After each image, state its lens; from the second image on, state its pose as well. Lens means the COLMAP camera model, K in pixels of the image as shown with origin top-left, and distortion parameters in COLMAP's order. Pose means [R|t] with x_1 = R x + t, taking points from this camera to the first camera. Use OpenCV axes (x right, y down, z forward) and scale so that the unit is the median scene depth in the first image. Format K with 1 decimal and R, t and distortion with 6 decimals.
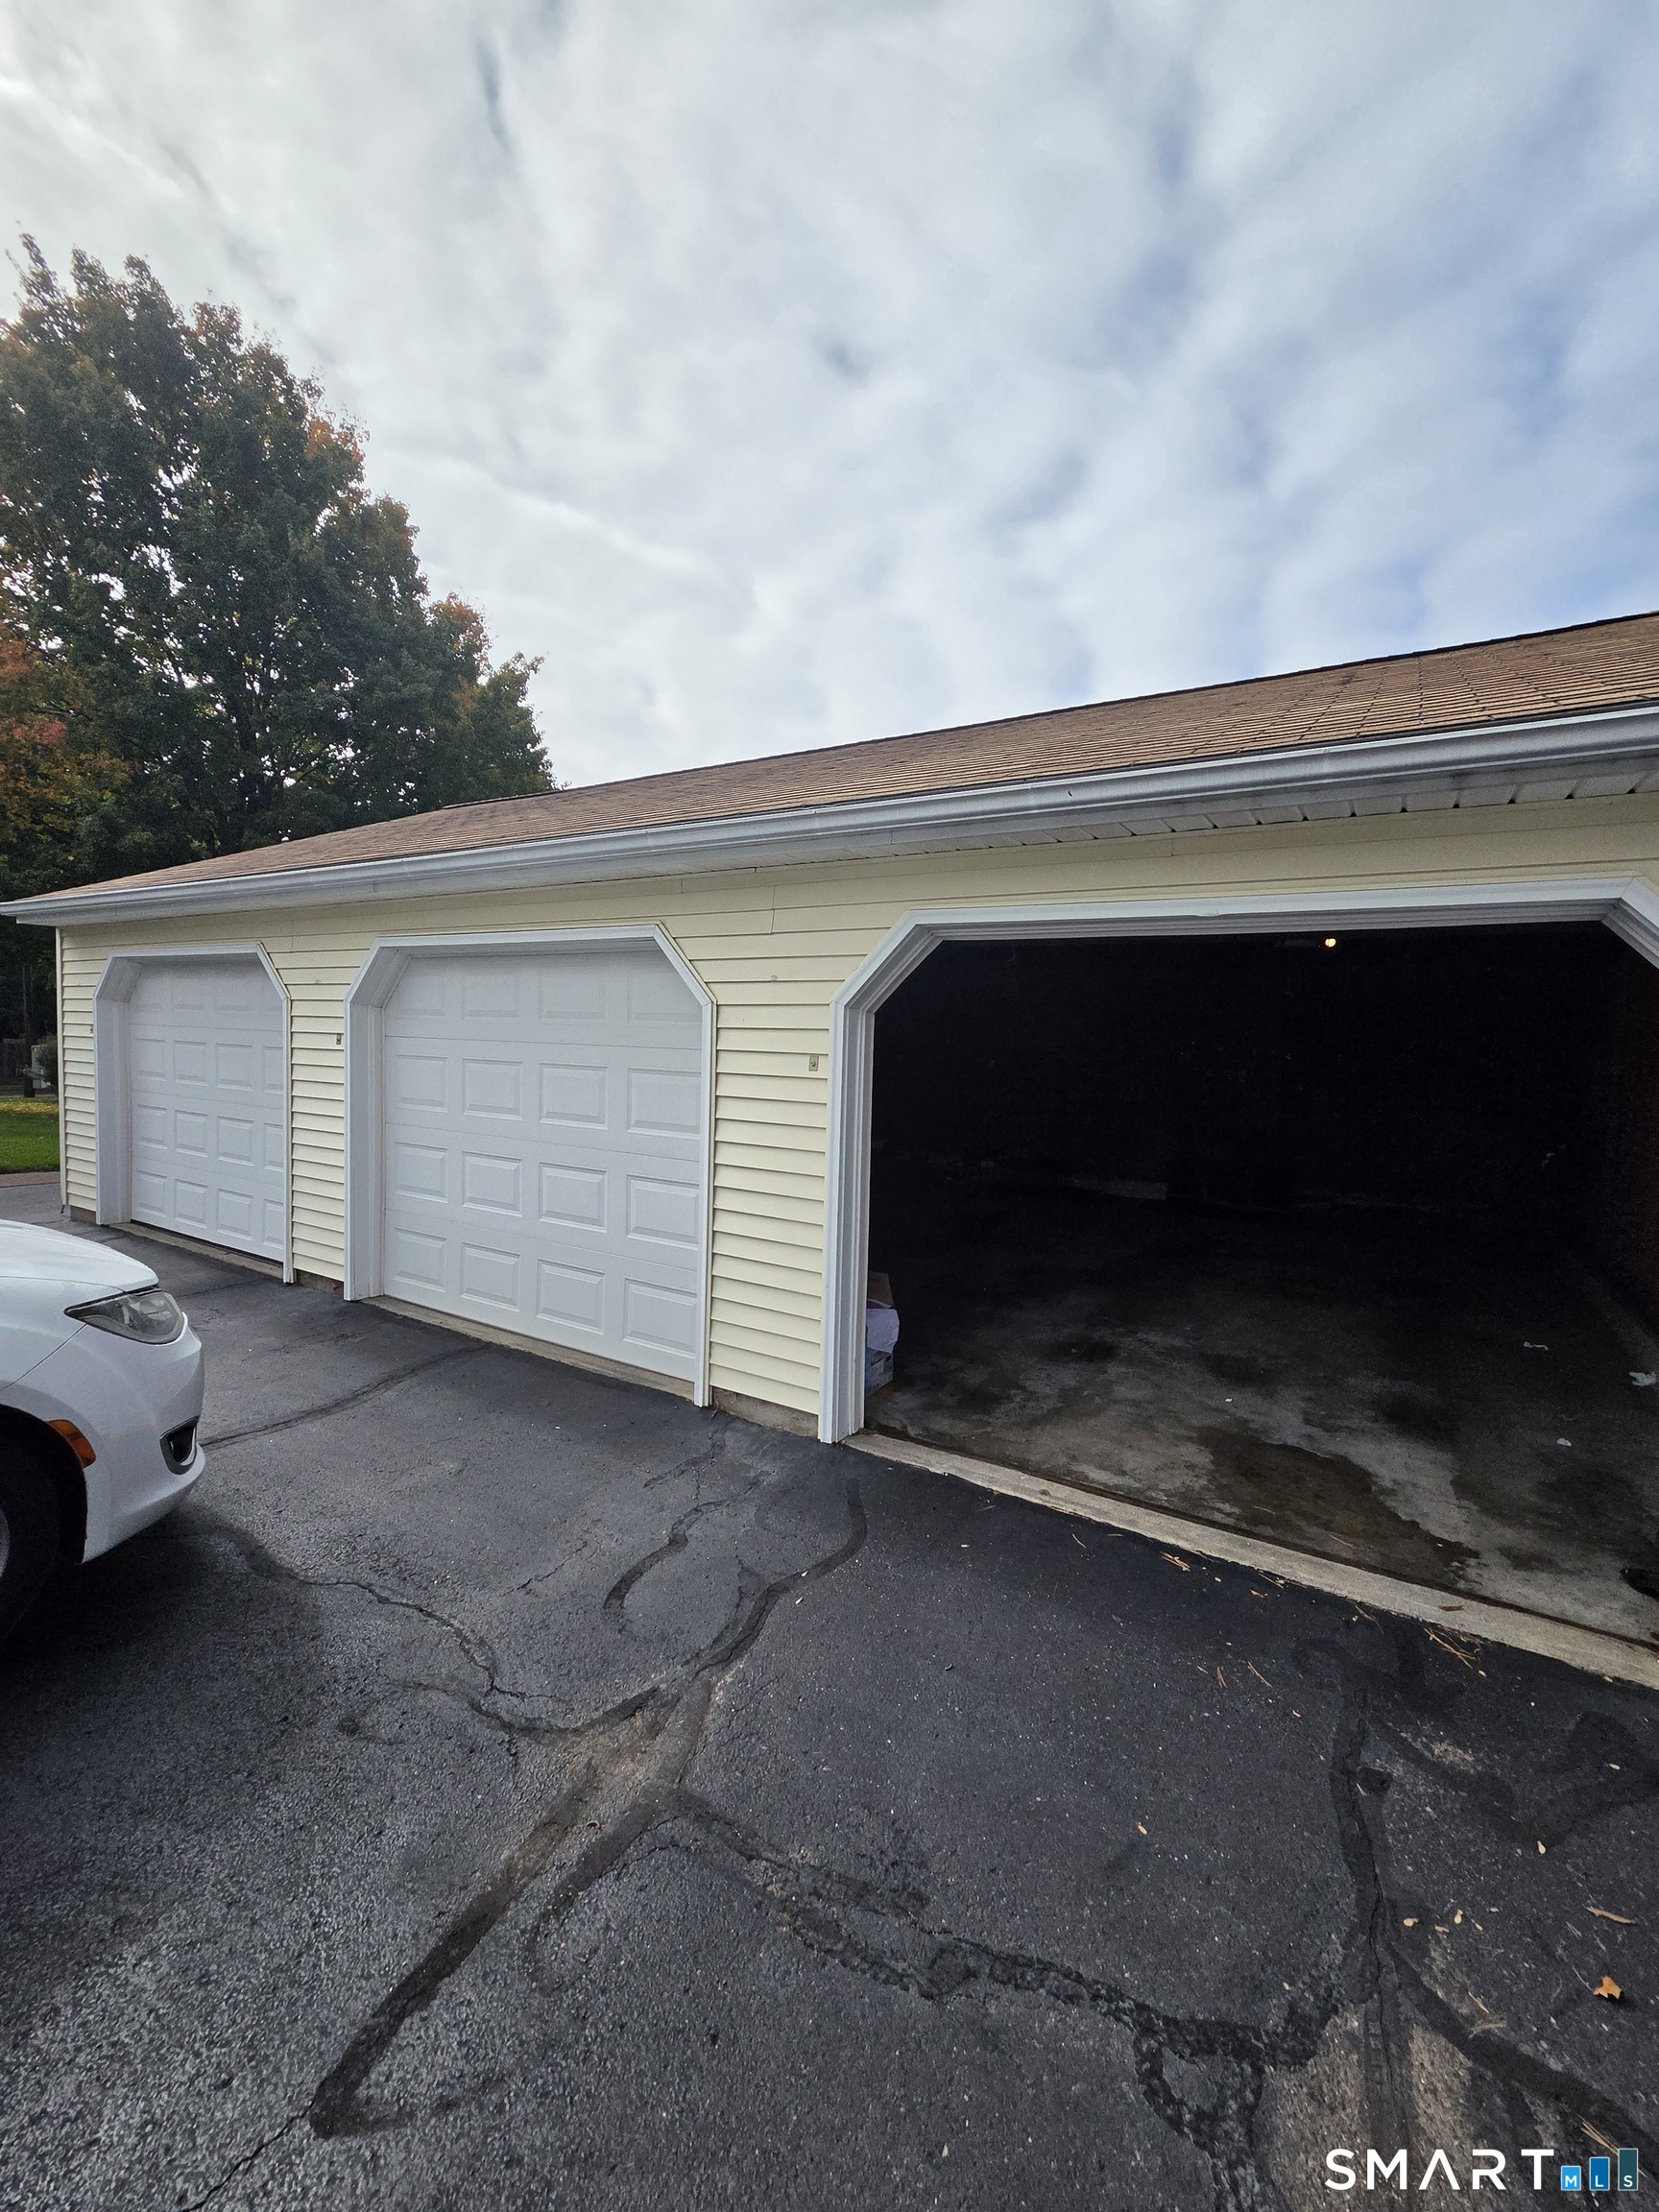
lens RADIAL K [[910.4, 0, 817.7], [0, 910.4, 1110.4], [0, 0, 1]] dist [0.001097, 0.000010]
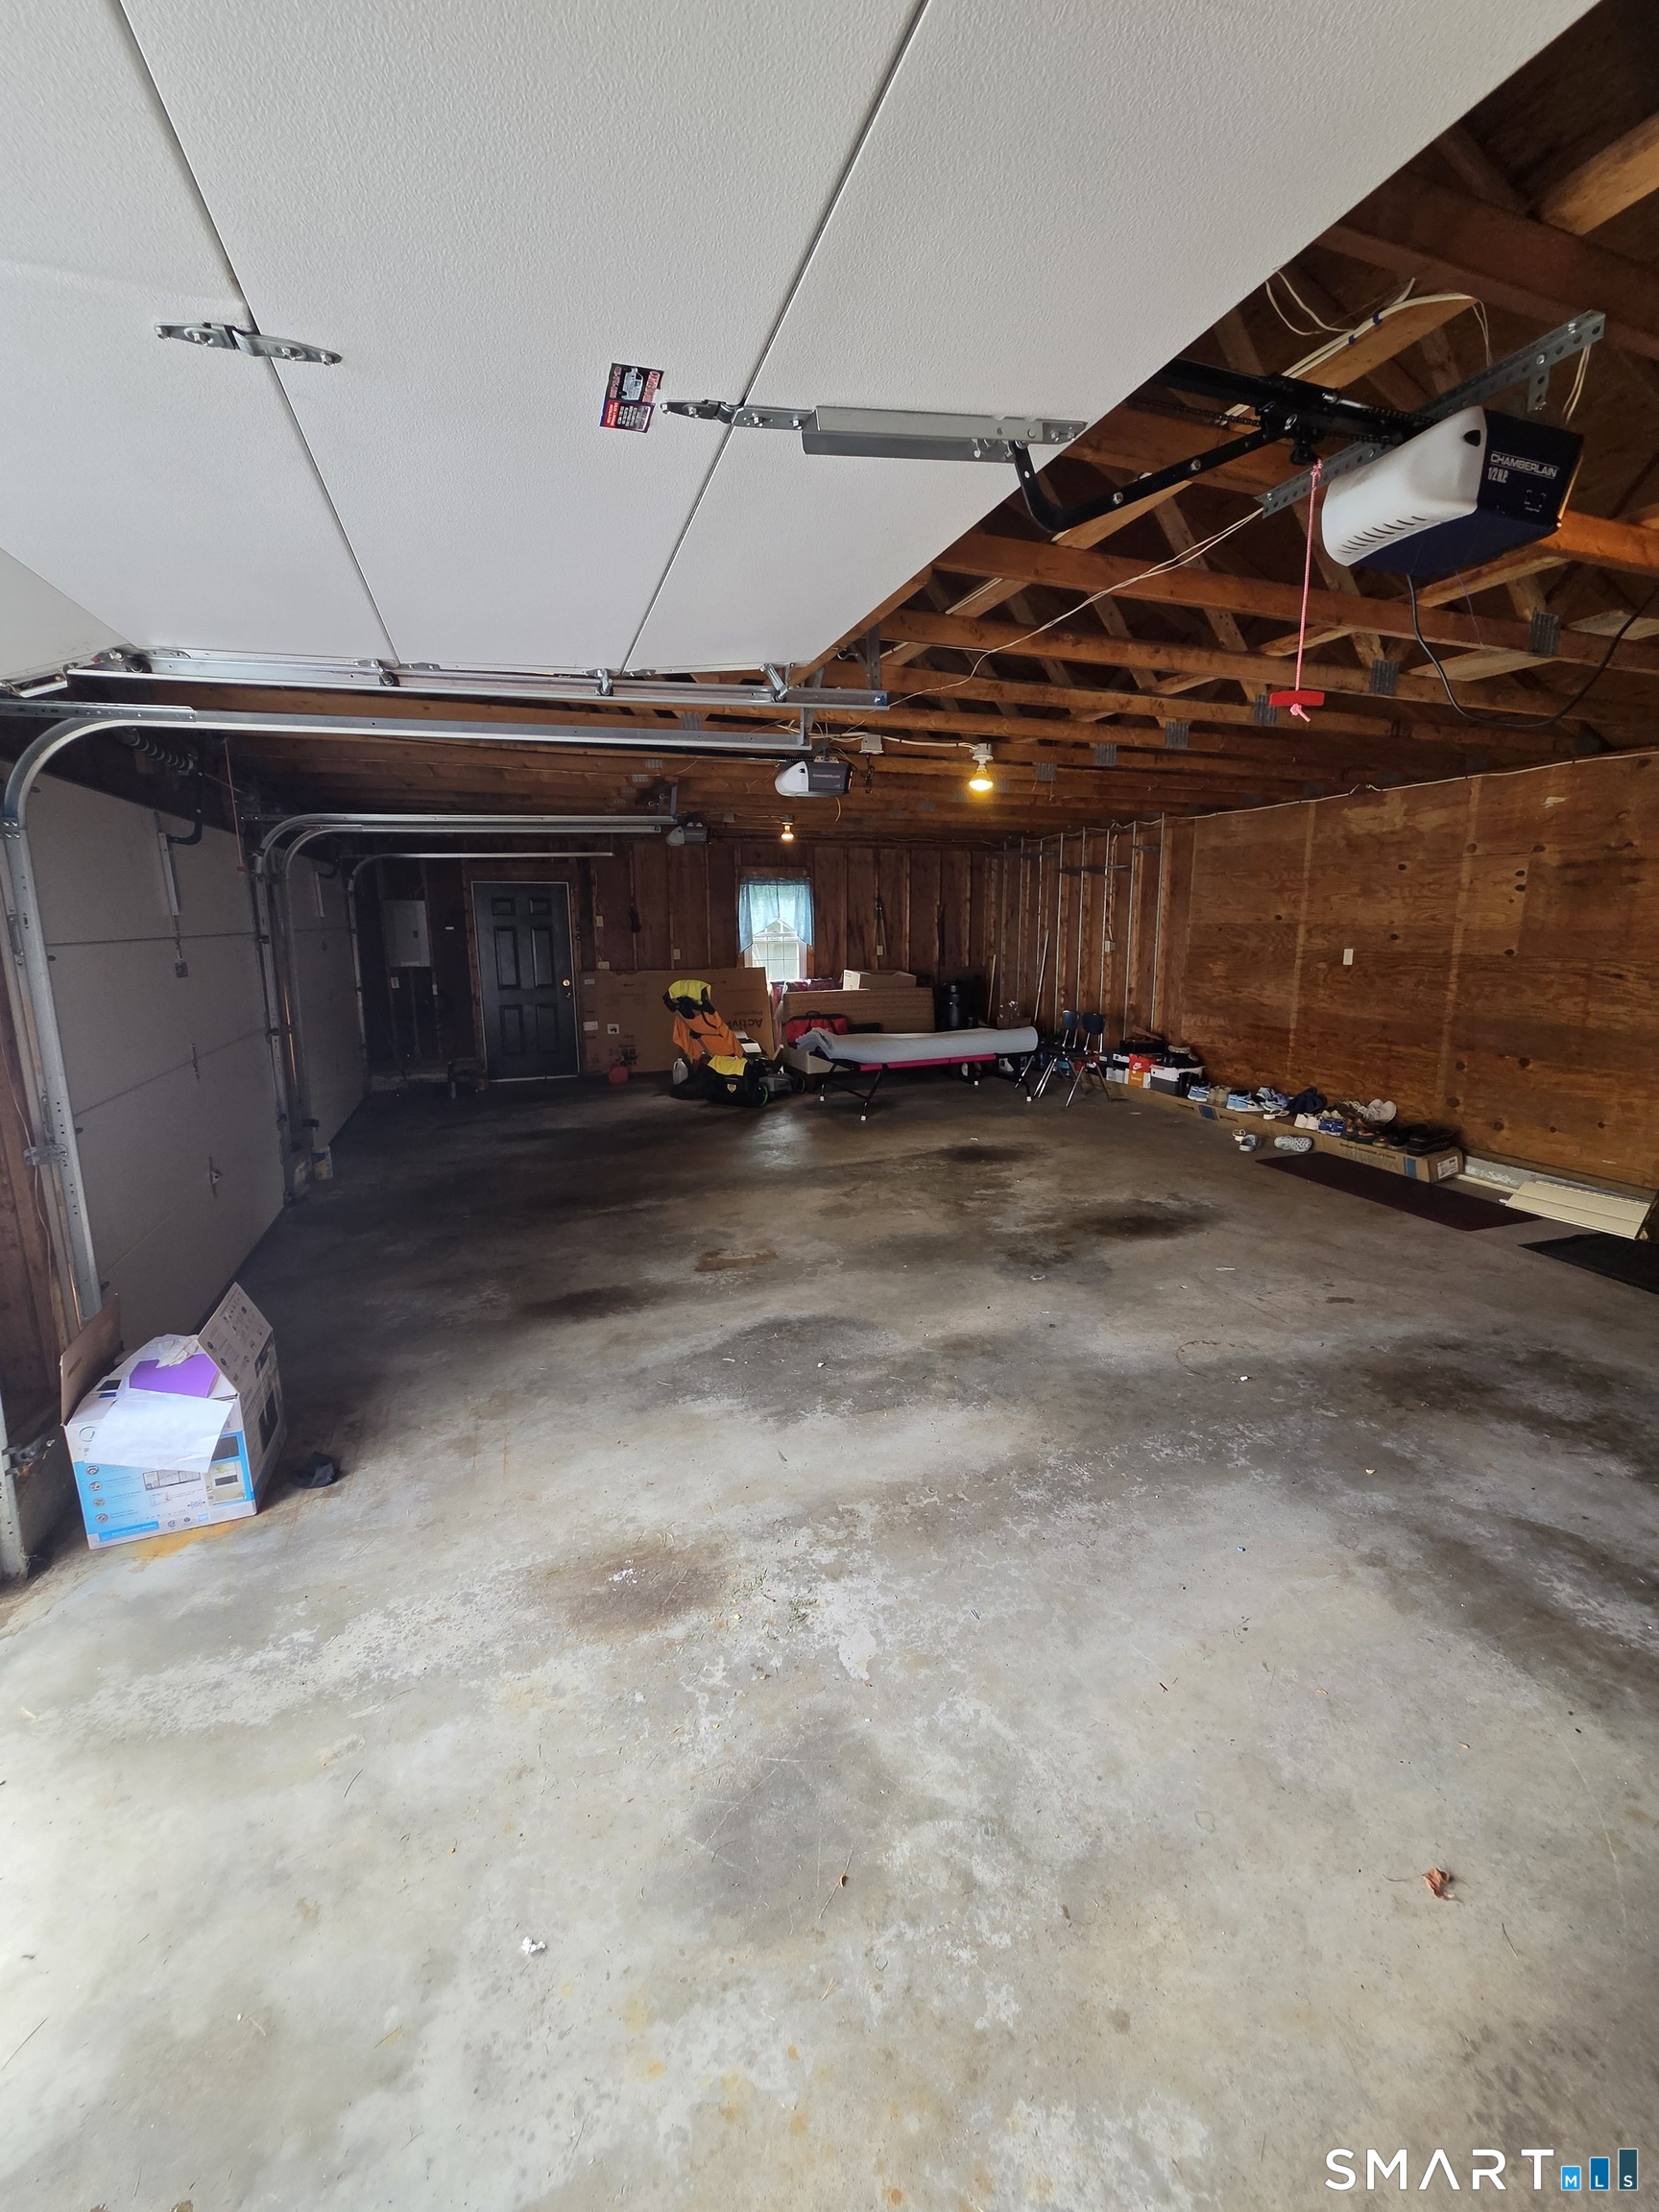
lens RADIAL K [[910.4, 0, 840.4], [0, 910.4, 1096.5], [0, 0, 1]] dist [0.001097, 0.000010]
pose [[0.787125, 0.074600, -0.612265, 0.703789], [-0.016381, 0.994837, 0.100153, -0.026189], [0.616576, -0.068803, 0.784283, 0.808253]]
